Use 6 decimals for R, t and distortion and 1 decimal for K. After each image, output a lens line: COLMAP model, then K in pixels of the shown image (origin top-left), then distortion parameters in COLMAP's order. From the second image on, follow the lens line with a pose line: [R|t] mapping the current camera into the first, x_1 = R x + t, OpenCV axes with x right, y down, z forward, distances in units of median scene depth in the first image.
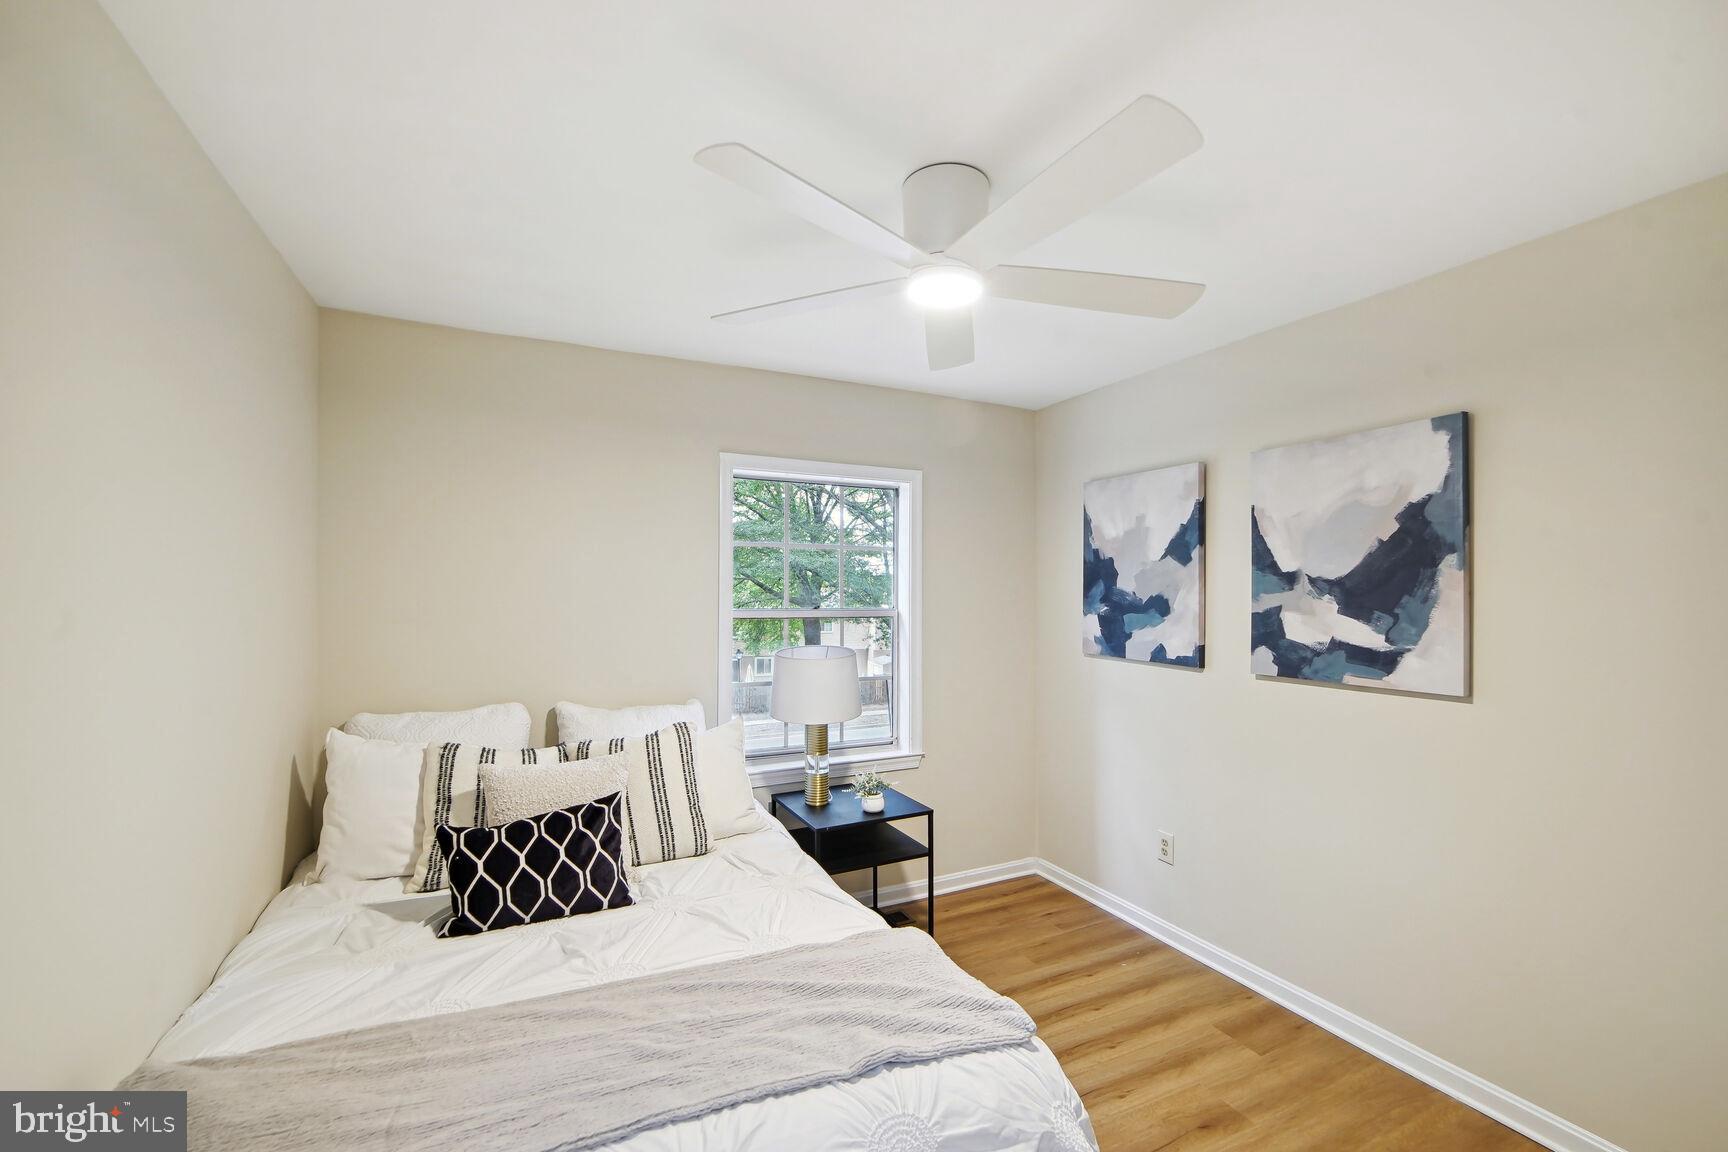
lens RADIAL K [[742.9, 0, 864.0], [0, 742.9, 576.0], [0, 0, 1]] dist [-0.096265, 0.044208]
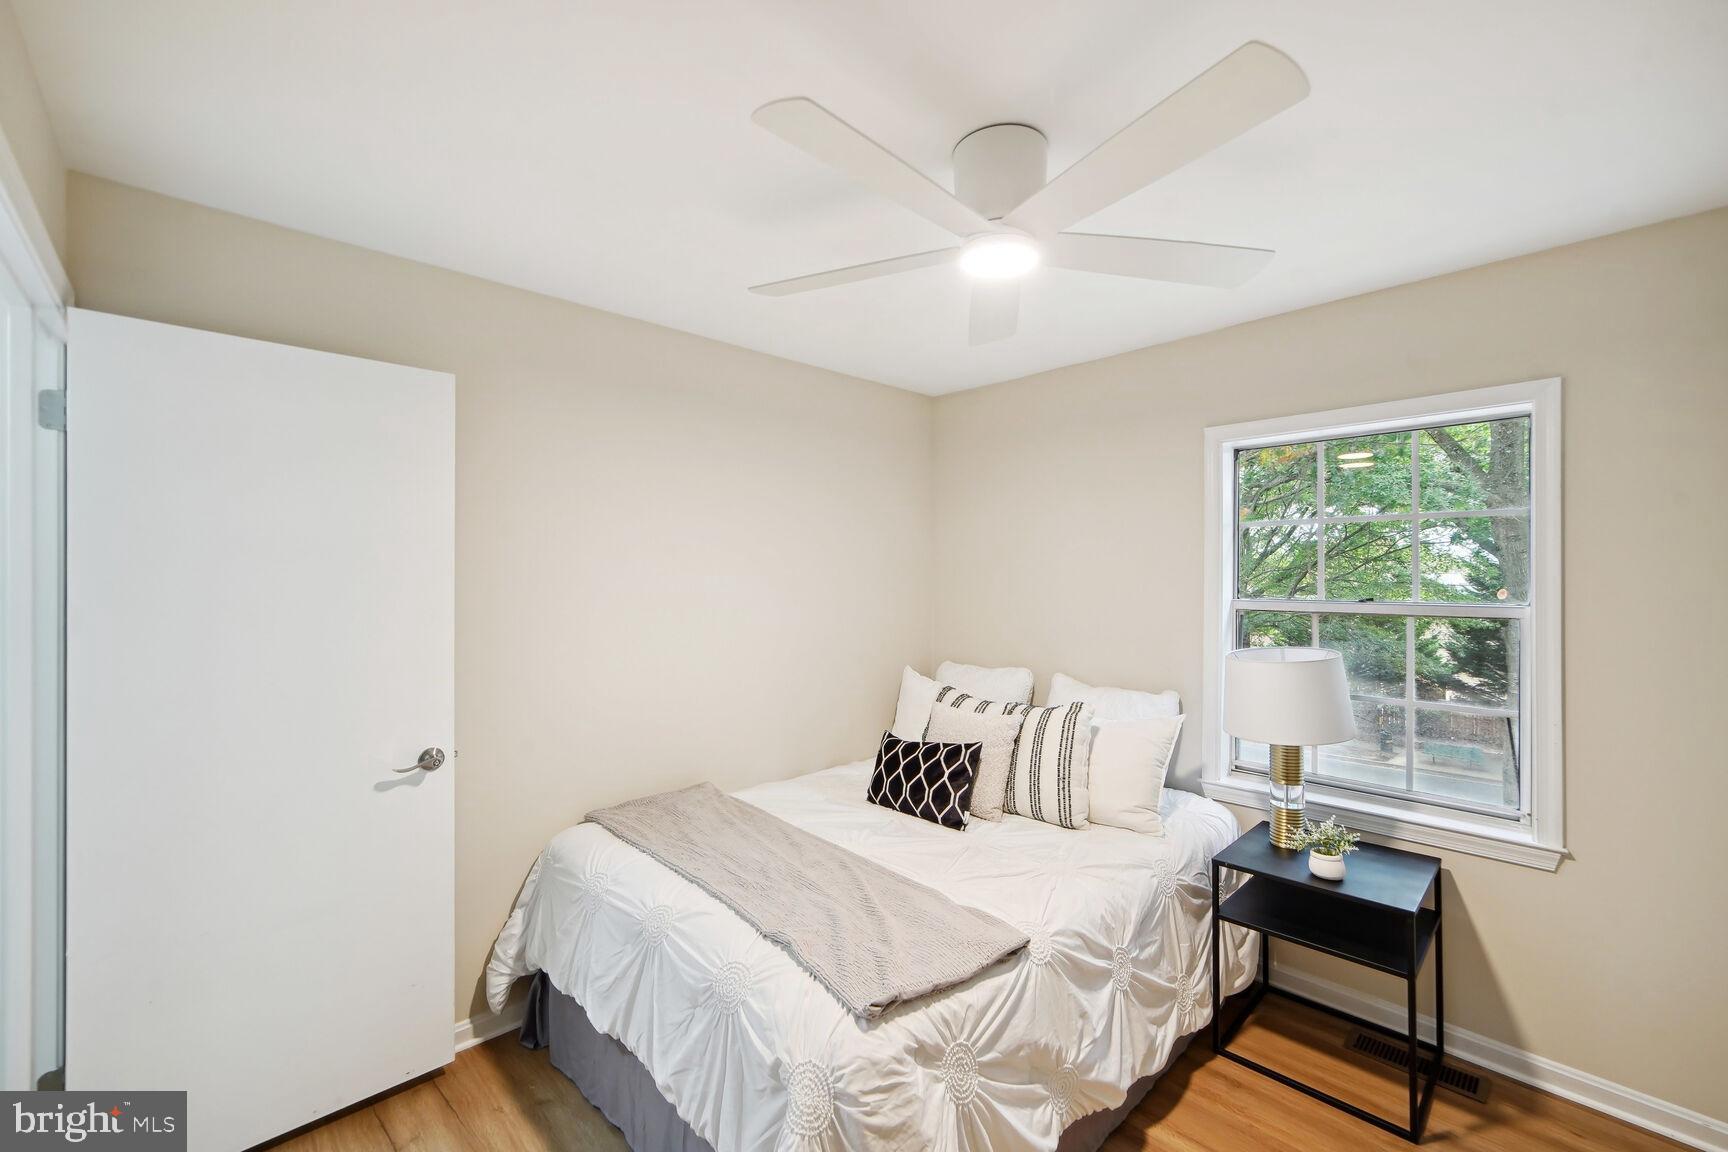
lens RADIAL K [[761.0, 0, 864.0], [0, 761.0, 576.0], [0, 0, 1]] dist [-0.034701, -0.000067]
pose [[0.272575, 0.014413, -0.962027, 0.959297], [0.007467, 0.999826, 0.017095, -0.003714], [0.962106, -0.011843, 0.272420, 0.544596]]
